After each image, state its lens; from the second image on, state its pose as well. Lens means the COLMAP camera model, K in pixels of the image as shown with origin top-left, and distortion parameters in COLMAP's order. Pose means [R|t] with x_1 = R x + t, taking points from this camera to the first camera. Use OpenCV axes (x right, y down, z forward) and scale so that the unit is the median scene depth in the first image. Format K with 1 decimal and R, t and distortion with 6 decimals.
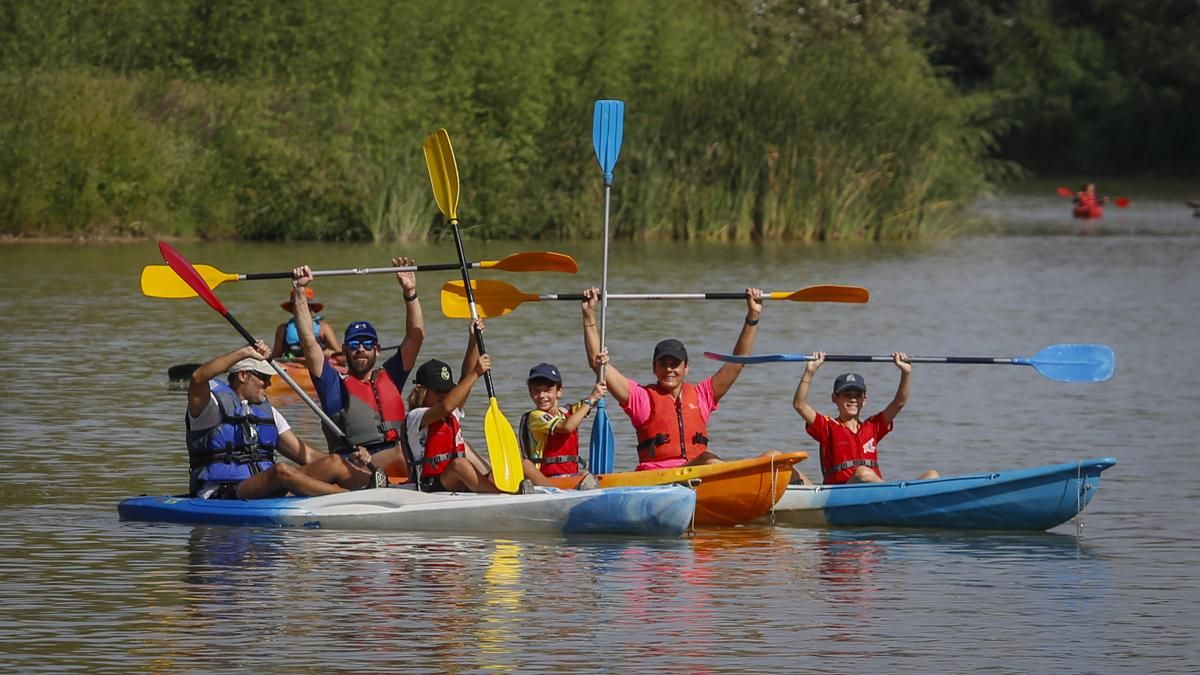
lens RADIAL K [[7117.8, 0, 598.2], [0, 7117.8, 327.0], [0, 0, 1]] dist [1.429374, 0.000000]
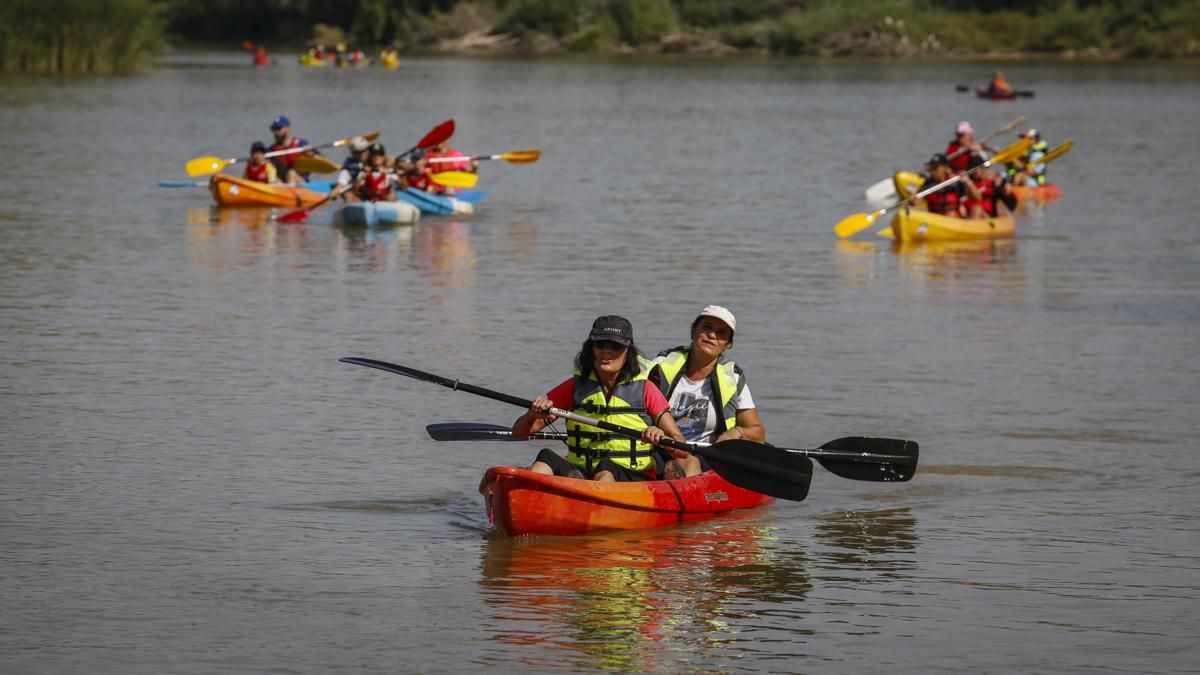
lens RADIAL K [[7117.8, 0, 601.4], [0, 7117.8, 342.6], [0, 0, 1]] dist [1.429374, 0.000000]
pose [[0.995115, 0.002573, 0.098689, -0.027282], [-0.004435, 0.999816, 0.018659, 0.027410], [-0.098623, -0.019006, 0.994943, -1.105055]]
